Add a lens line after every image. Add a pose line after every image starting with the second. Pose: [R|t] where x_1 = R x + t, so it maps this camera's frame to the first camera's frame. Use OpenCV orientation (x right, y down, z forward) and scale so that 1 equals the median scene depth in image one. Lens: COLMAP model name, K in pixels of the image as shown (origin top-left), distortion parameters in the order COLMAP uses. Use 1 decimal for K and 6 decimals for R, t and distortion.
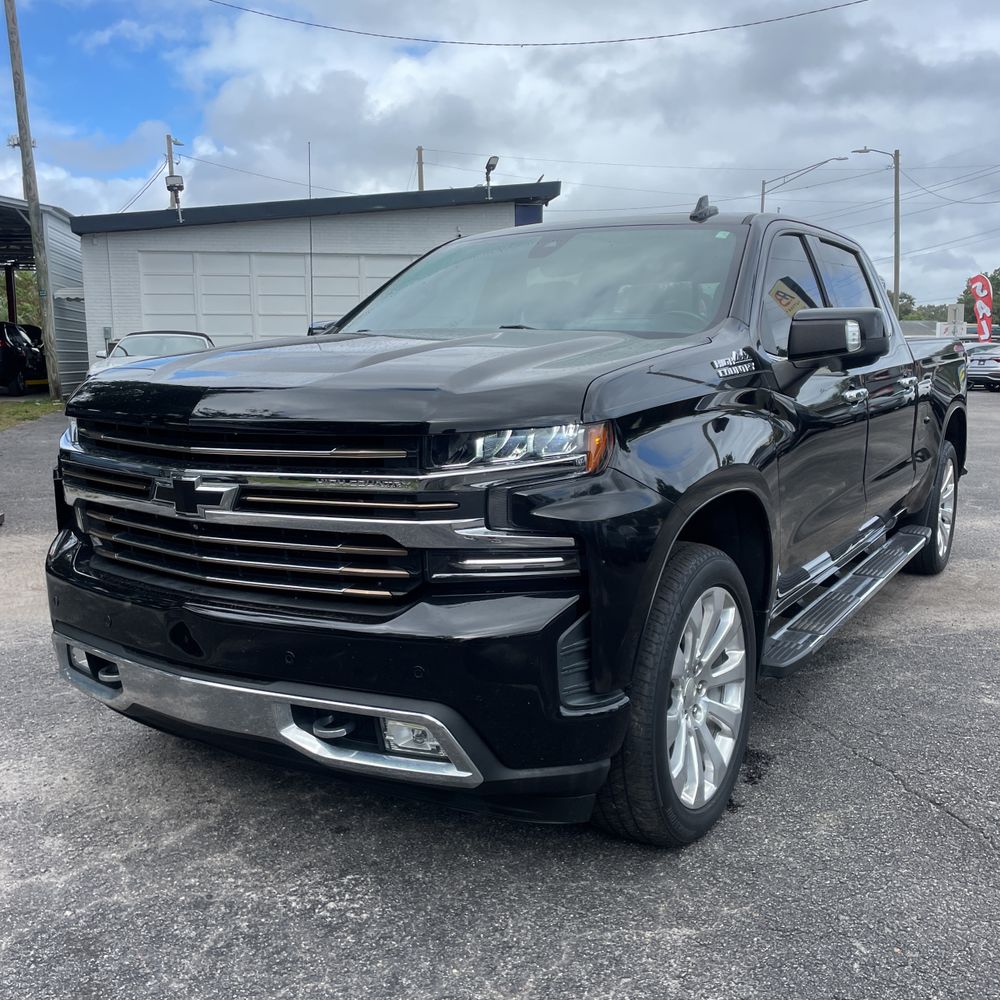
lens RADIAL K [[1018.9, 0, 504.2], [0, 1018.9, 489.0], [0, 0, 1]] dist [0.031791, 0.000000]
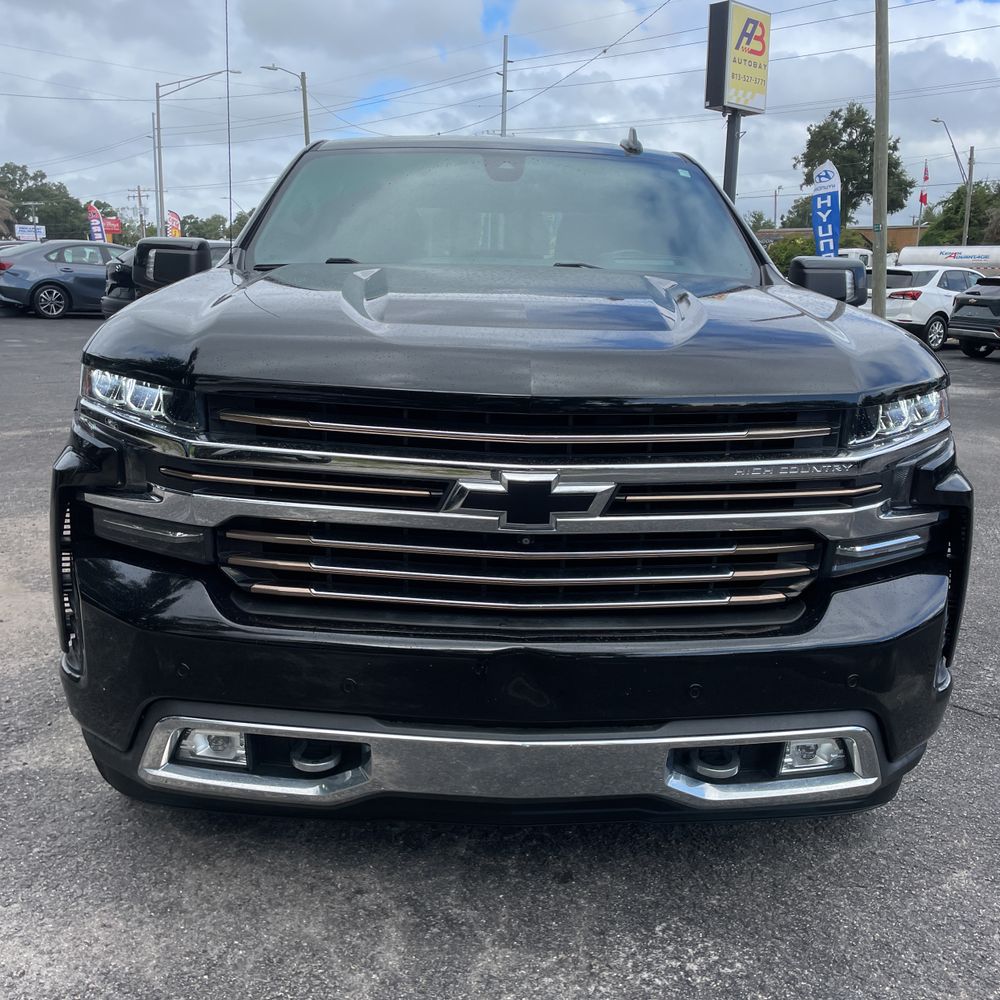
lens RADIAL K [[1018.9, 0, 495.2], [0, 1018.9, 494.9], [0, 0, 1]] dist [0.031791, 0.000000]
pose [[0.832540, -0.087172, 0.547064, -0.742517], [0.040622, 0.994489, 0.096646, -0.070284], [-0.552474, -0.058239, 0.831493, 0.416417]]
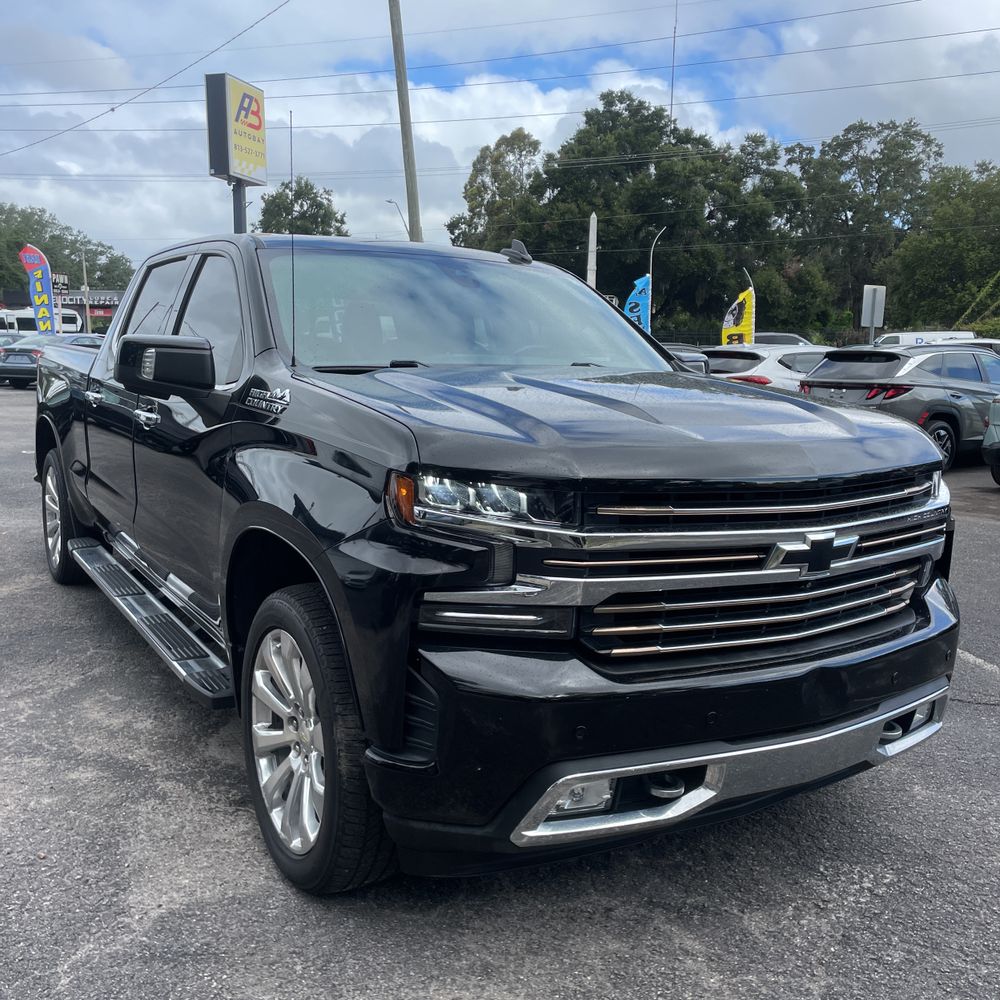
lens RADIAL K [[1018.9, 0, 517.2], [0, 1018.9, 516.0], [0, 0, 1]] dist [0.031791, 0.000000]
pose [[0.435049, -0.124305, 0.891785, -0.802203], [0.089700, 0.991481, 0.094442, -0.078464], [-0.895928, 0.038906, 0.442492, 0.459121]]
